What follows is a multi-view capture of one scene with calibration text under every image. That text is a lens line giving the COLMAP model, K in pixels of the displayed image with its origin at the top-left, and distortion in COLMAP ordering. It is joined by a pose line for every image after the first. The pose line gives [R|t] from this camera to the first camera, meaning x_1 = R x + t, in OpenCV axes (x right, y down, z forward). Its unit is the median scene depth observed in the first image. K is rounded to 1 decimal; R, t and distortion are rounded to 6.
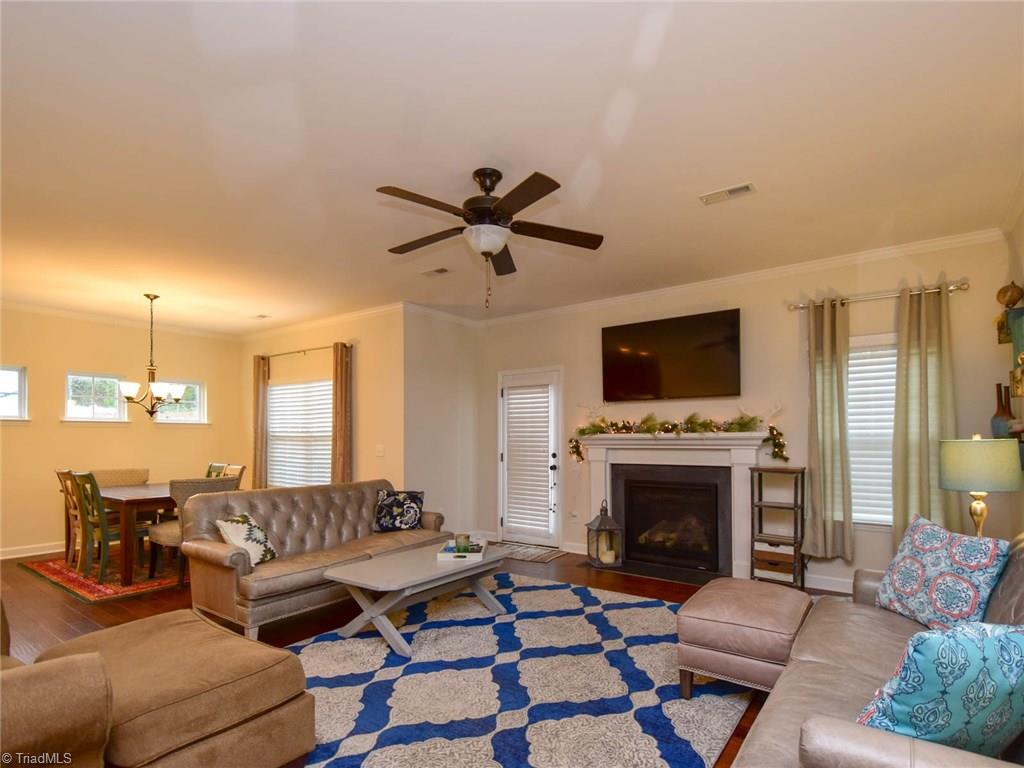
lens RADIAL K [[521.6, 0, 524.3], [0, 521.6, 433.0], [0, 0, 1]] dist [0.004355, -0.000210]
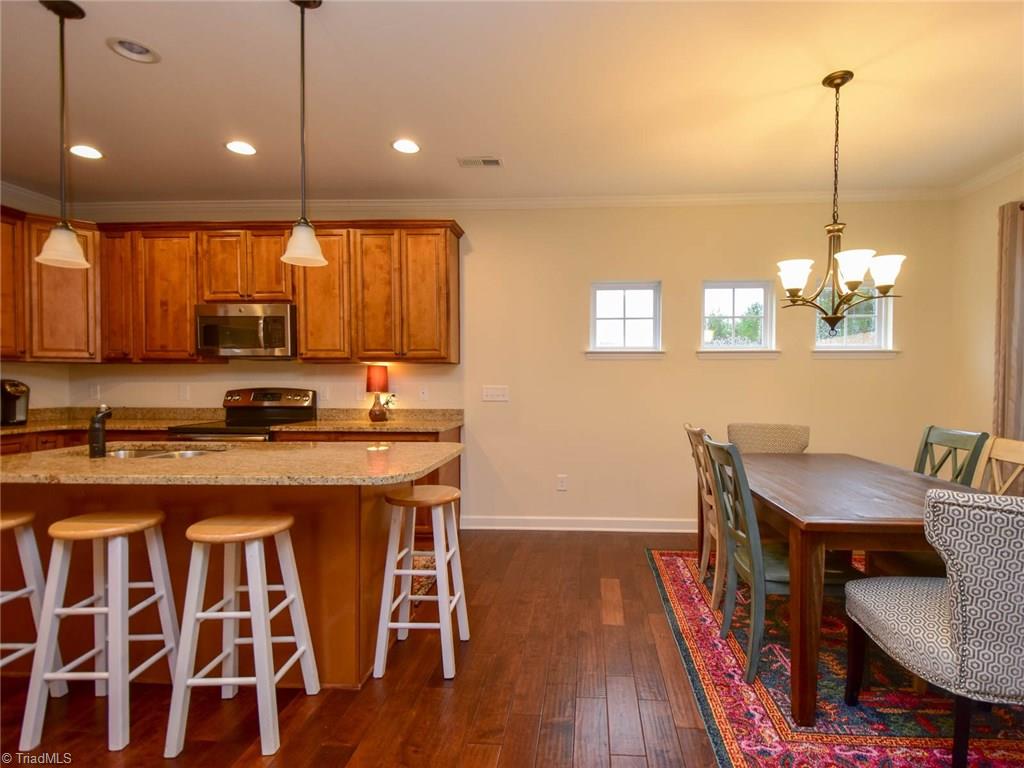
lens RADIAL K [[499.5, 0, 559.9], [0, 499.5, 390.4], [0, 0, 1]] dist [0.032074, -0.022527]
pose [[0.542080, 0.020956, -0.840065, -0.513835], [0.001737, 0.999659, 0.026058, 0.016901], [0.840325, -0.015584, 0.541859, 0.595901]]
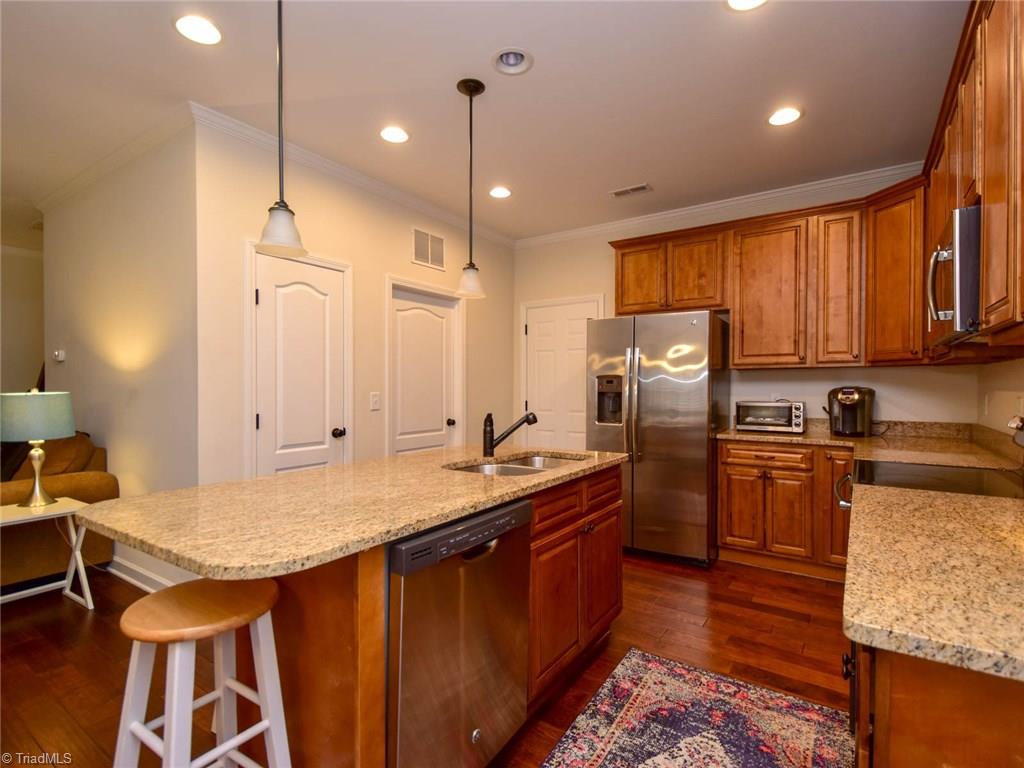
lens RADIAL K [[511.8, 0, 512.0], [0, 511.8, 384.0], [0, 0, 1]] dist [0.003168, 0.000229]
pose [[-0.999813, 0.007083, -0.018012, -1.119028], [0.007222, 0.999945, -0.007665, 0.016943], [0.017957, -0.007793, -0.999808, 1.021838]]
